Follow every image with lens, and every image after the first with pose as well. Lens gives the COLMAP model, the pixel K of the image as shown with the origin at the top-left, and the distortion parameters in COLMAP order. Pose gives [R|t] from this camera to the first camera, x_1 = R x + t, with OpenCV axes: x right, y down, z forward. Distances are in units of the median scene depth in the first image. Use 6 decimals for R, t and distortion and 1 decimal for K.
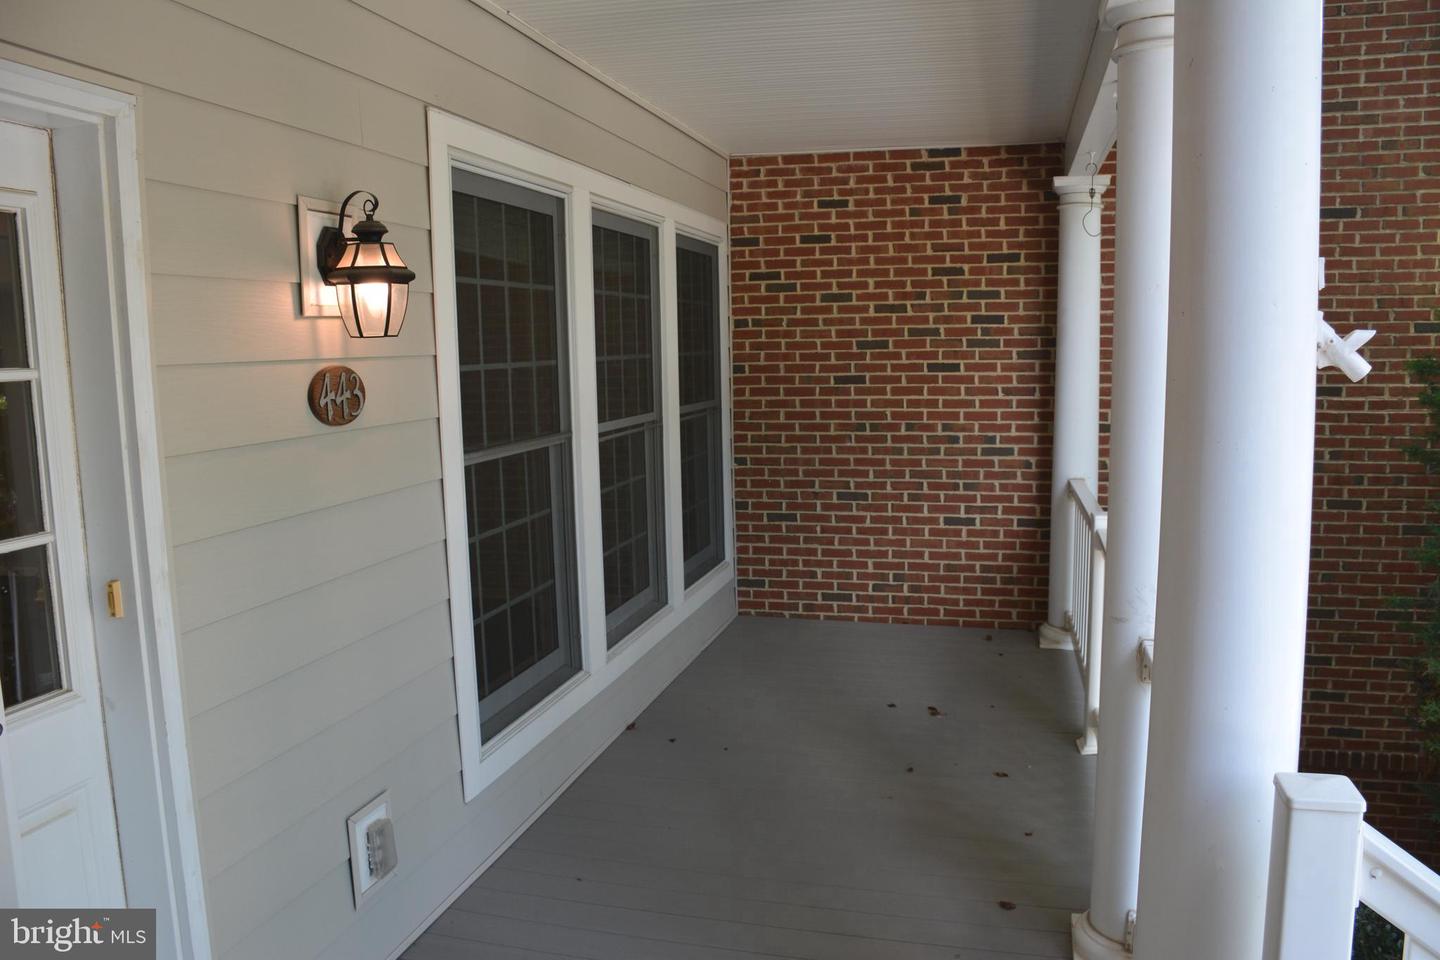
lens RADIAL K [[1143.6, 0, 723.3], [0, 1143.6, 479.3], [0, 0, 1]] dist [-0.059745, 0.008982]
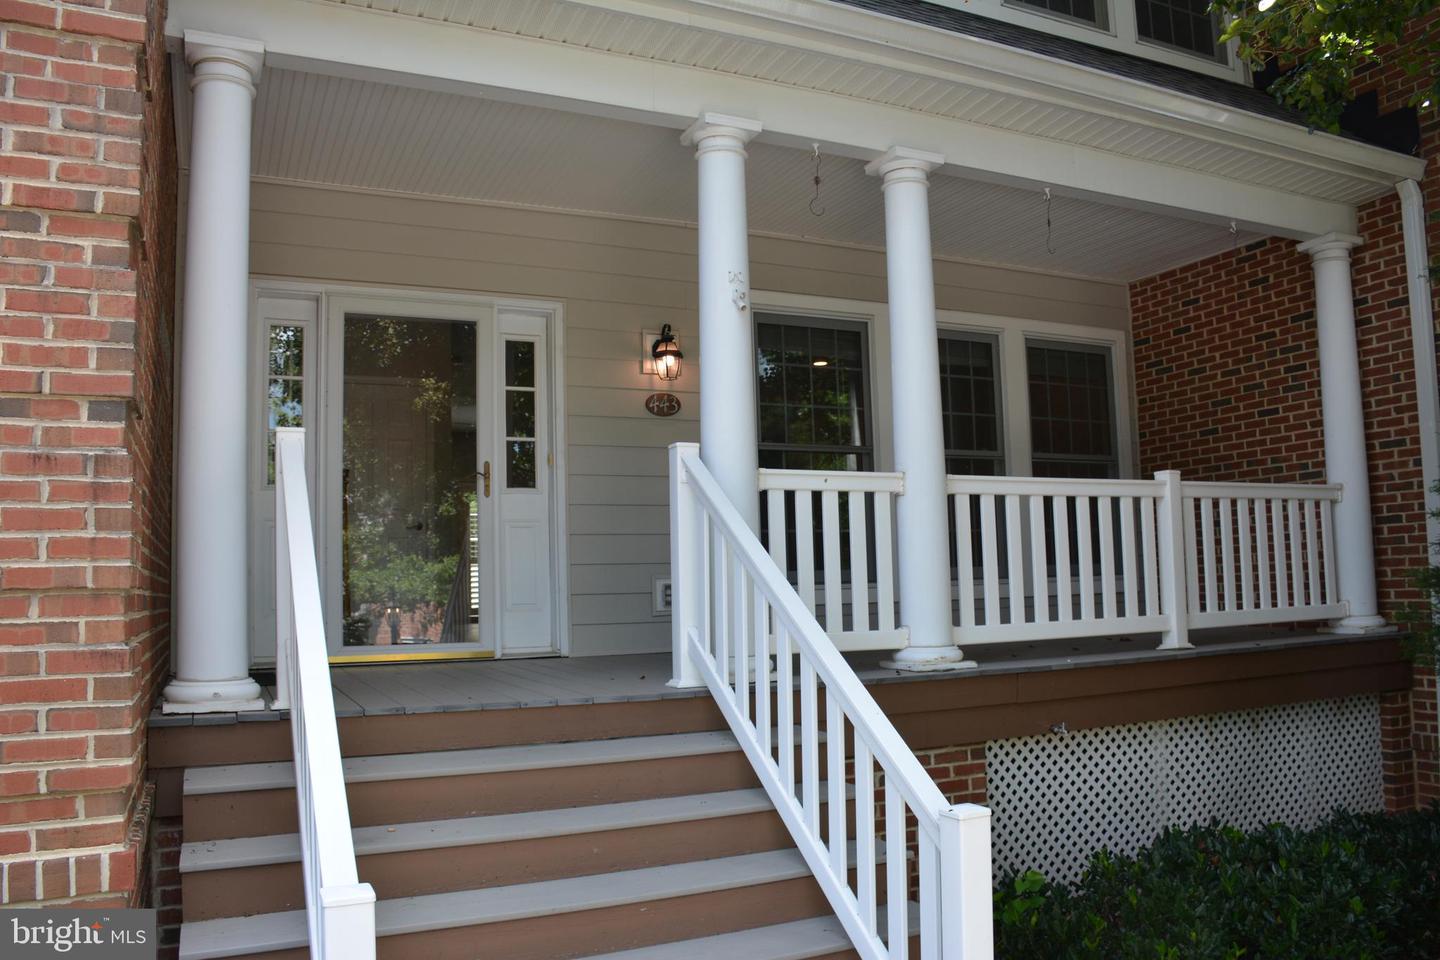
lens RADIAL K [[1143.6, 0, 719.9], [0, 1143.6, 486.5], [0, 0, 1]] dist [-0.059745, 0.008982]
pose [[0.633049, -0.070729, -0.770874, 0.757813], [-0.080839, 0.984332, -0.156699, 0.221312], [0.769879, 0.161515, 0.617413, -0.197040]]
